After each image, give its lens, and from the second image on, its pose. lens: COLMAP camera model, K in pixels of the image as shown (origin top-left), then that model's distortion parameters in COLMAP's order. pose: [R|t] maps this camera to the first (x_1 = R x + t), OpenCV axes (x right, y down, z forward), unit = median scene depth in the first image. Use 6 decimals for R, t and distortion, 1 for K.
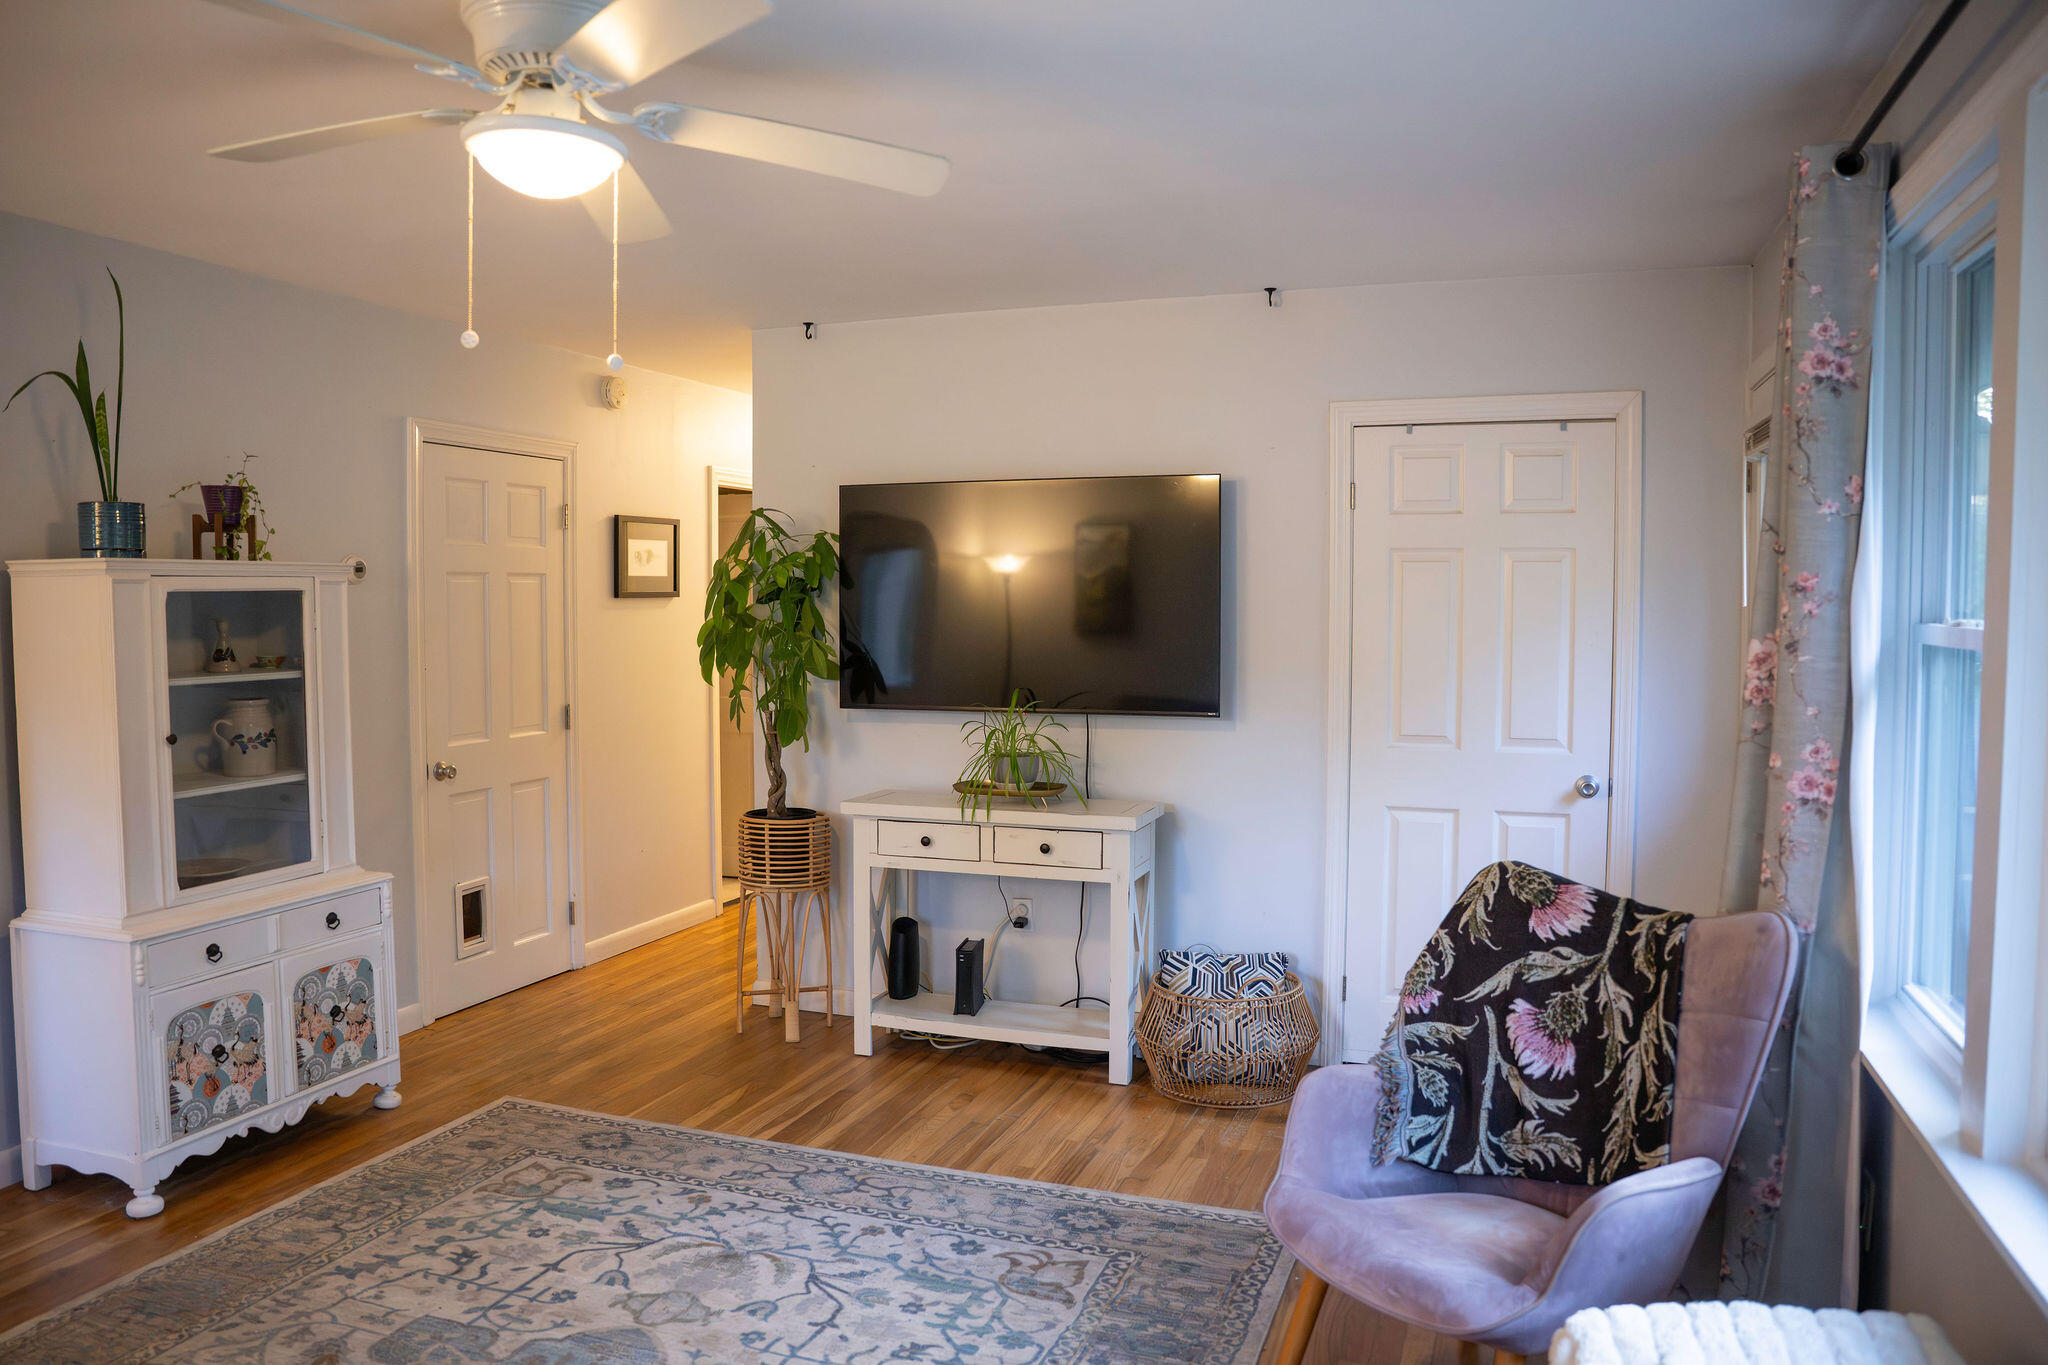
lens RADIAL K [[1454.2, 0, 1016.4], [0, 1454.2, 677.7], [0, 0, 1]] dist [-0.145577, 0.094567]
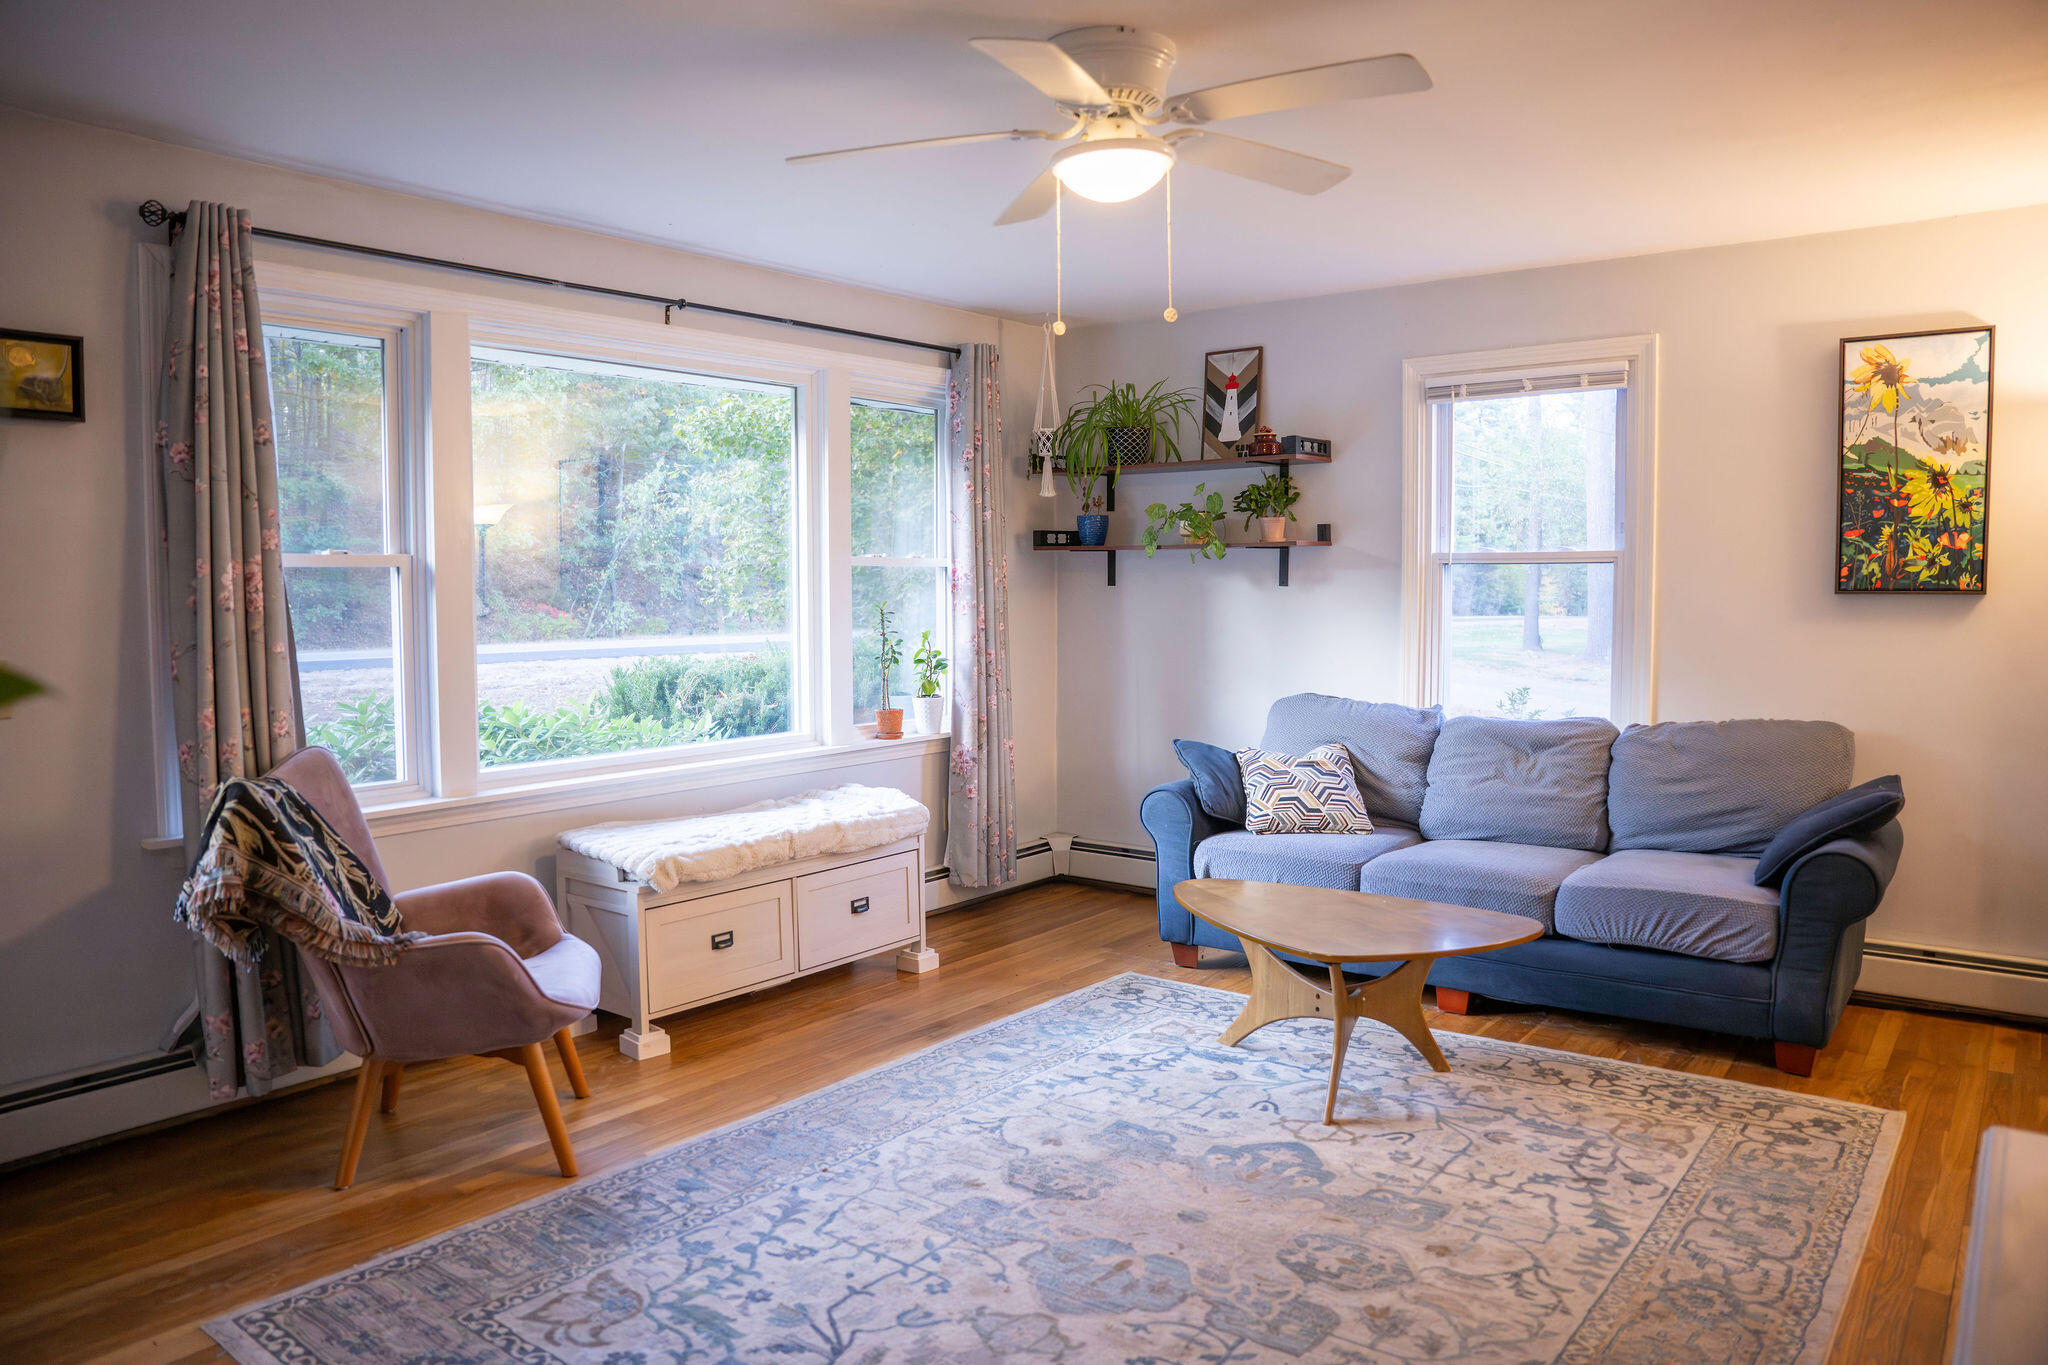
lens RADIAL K [[1410.1, 0, 1020.5], [0, 1410.1, 676.6], [0, 0, 1]] dist [-0.139872, 0.095250]
pose [[-0.951627, -0.017001, 0.306786, -0.465259], [0.020007, 0.992920, 0.117087, -0.045019], [-0.306605, 0.117561, -0.944549, 1.626074]]
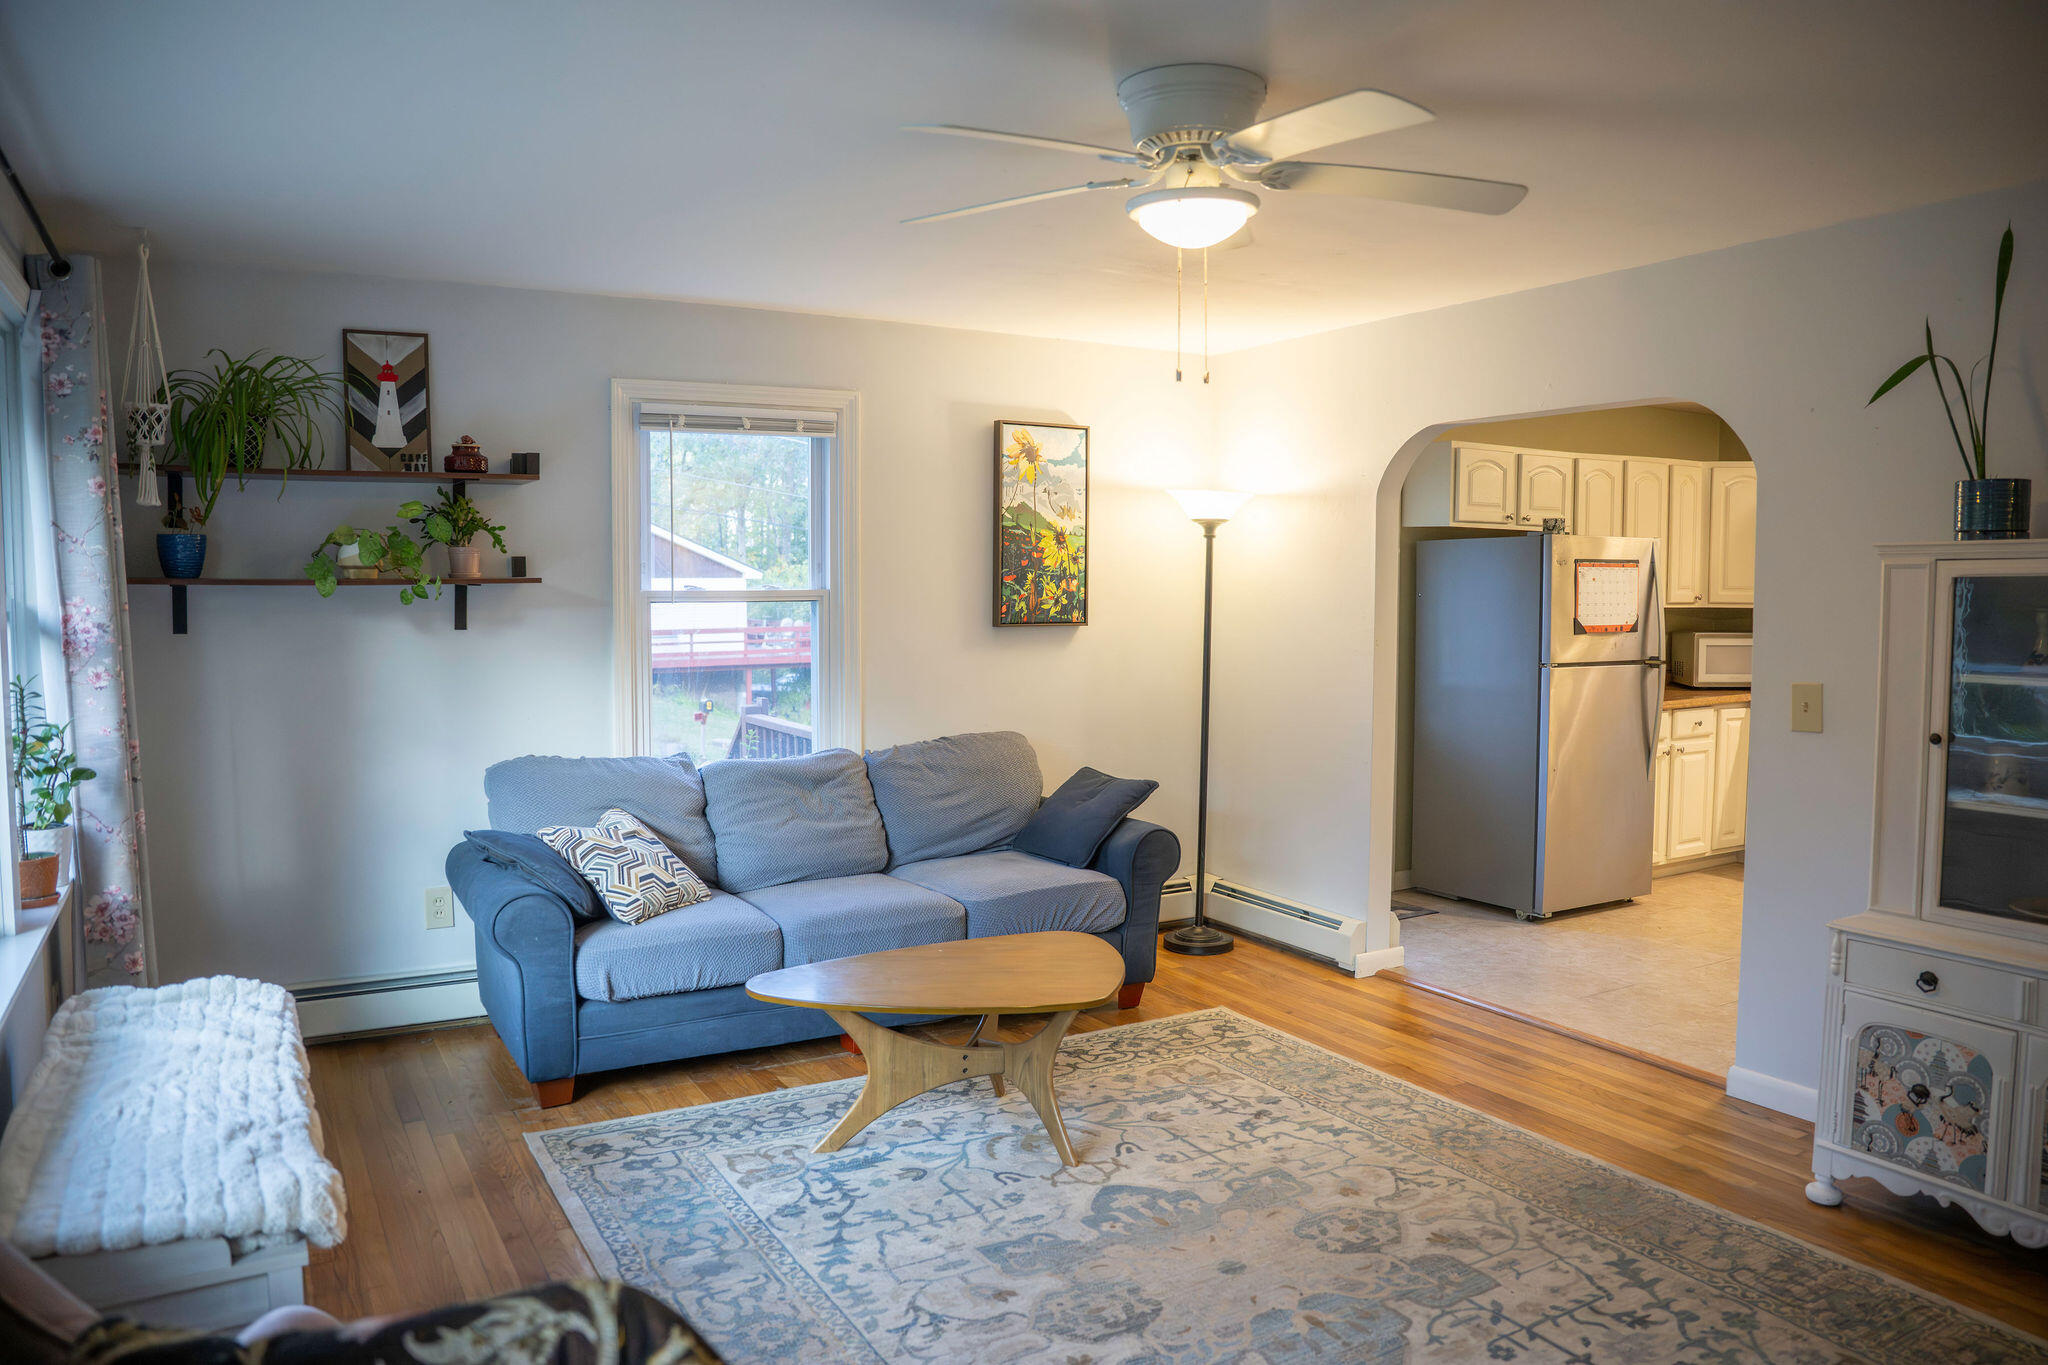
lens RADIAL K [[1410.1, 0, 1020.5], [0, 1410.1, 676.6], [0, 0, 1]] dist [-0.139872, 0.095250]
pose [[-0.638699, 0.048177, -0.767947, 0.498565], [-0.043247, 0.994213, 0.098341, -0.062945], [0.768241, 0.096022, -0.632919, 1.203342]]
